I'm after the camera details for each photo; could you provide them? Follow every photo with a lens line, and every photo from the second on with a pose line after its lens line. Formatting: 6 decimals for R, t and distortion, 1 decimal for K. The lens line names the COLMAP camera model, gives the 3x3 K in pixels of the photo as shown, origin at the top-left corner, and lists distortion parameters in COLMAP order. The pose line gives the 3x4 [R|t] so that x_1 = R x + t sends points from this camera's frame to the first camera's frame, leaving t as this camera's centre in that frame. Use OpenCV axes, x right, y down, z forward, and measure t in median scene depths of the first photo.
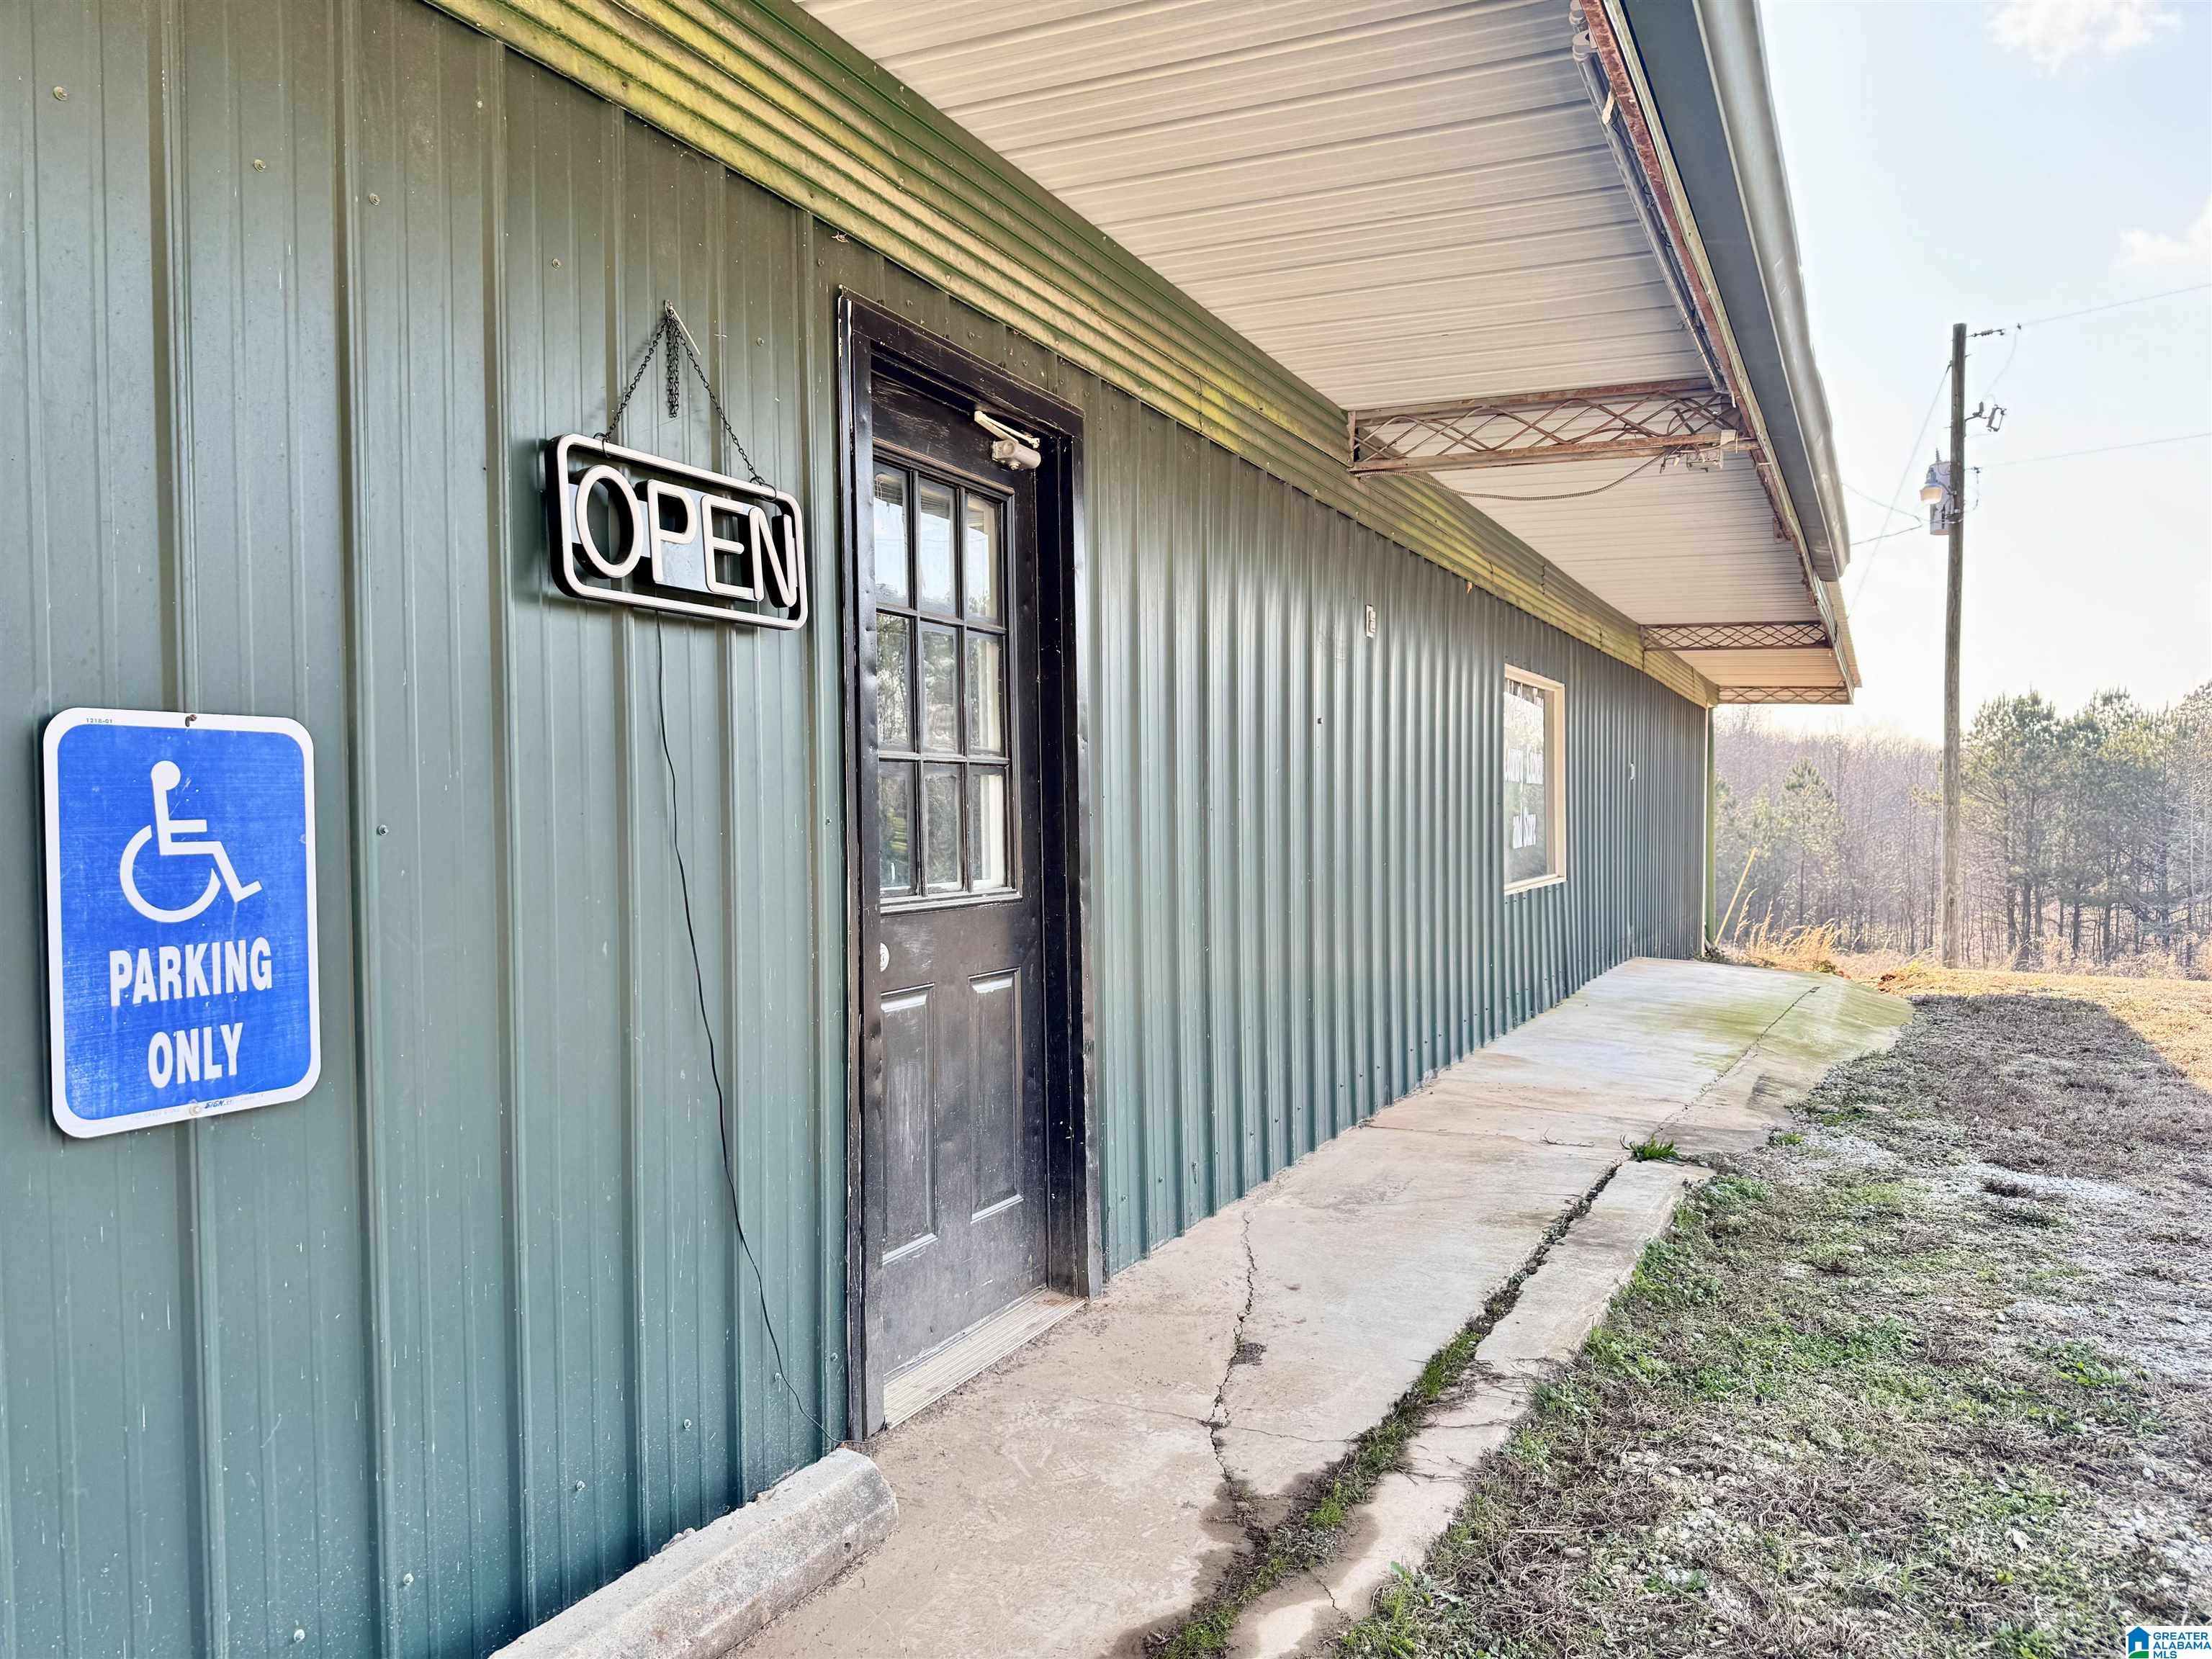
lens RADIAL K [[1562.8, 0, 1109.8], [0, 1562.8, 840.2], [0, 0, 1]] dist [0.059881, -0.047521]
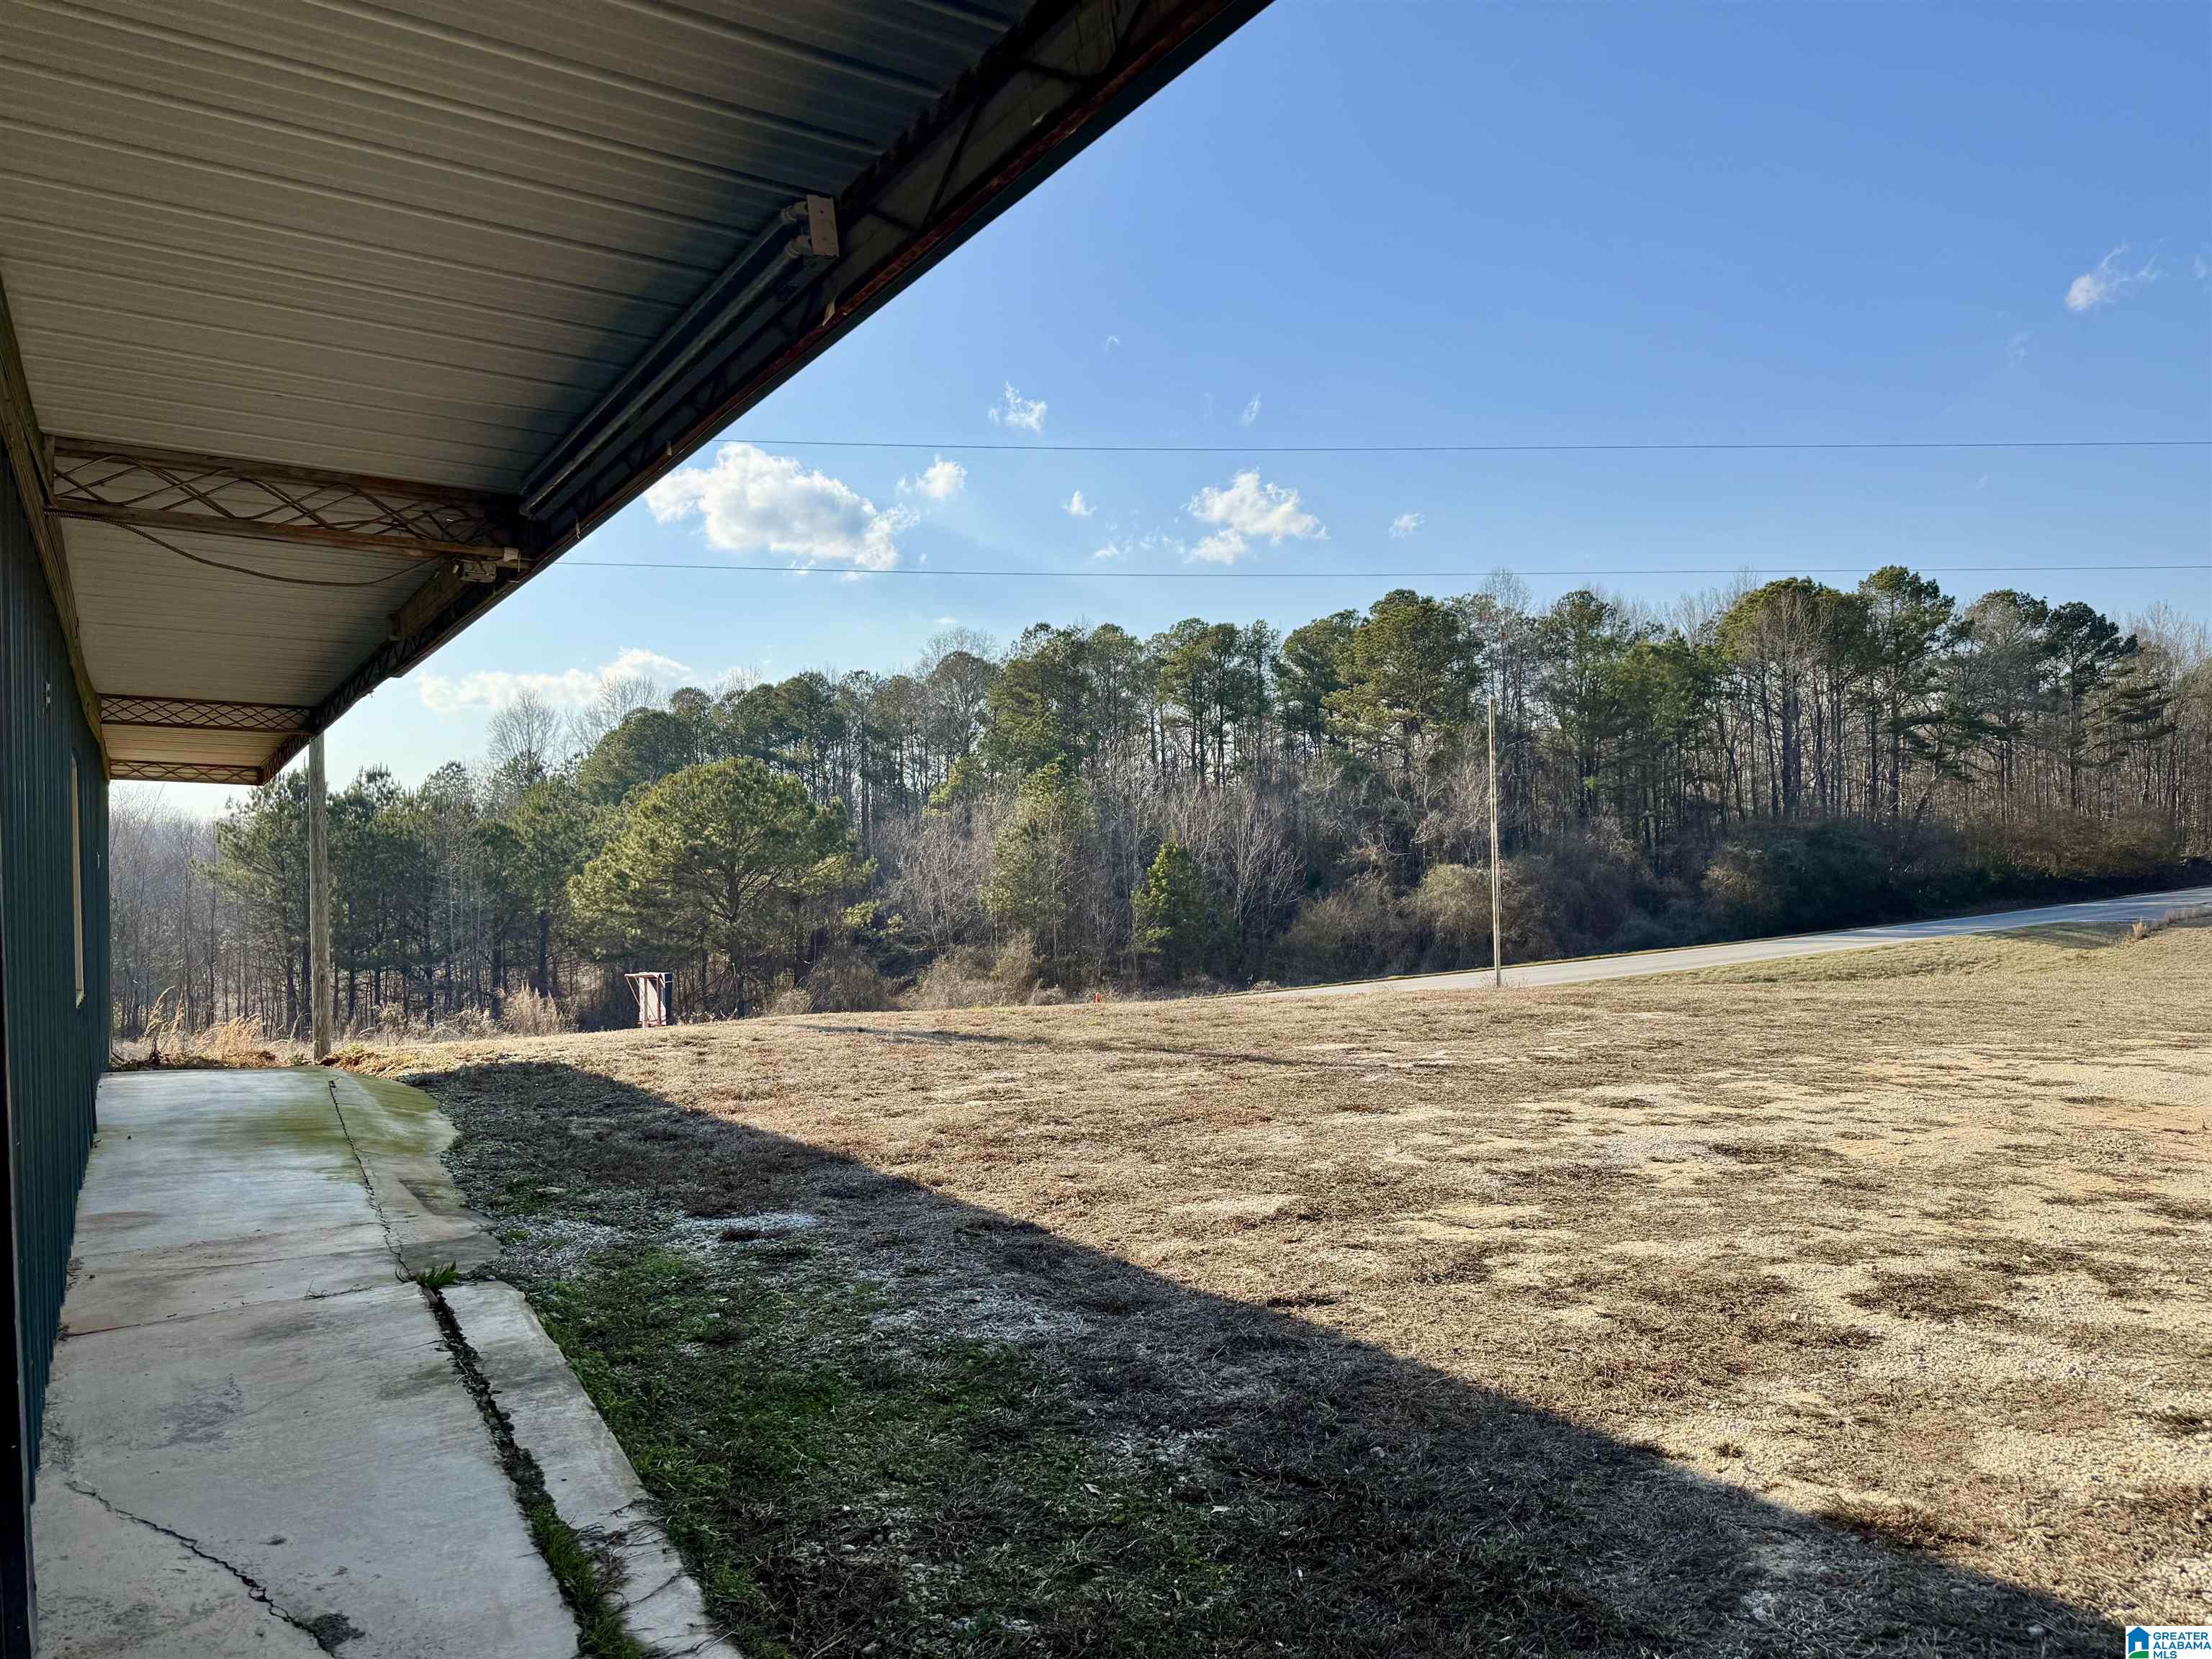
lens RADIAL K [[1562.8, 0, 1109.8], [0, 1562.8, 840.2], [0, 0, 1]] dist [0.059881, -0.047521]
pose [[0.542175, -0.000813, 0.840265, -0.329932], [0.038905, 0.998951, -0.024137, -0.039832], [-0.839364, 0.045777, 0.541638, 0.169213]]
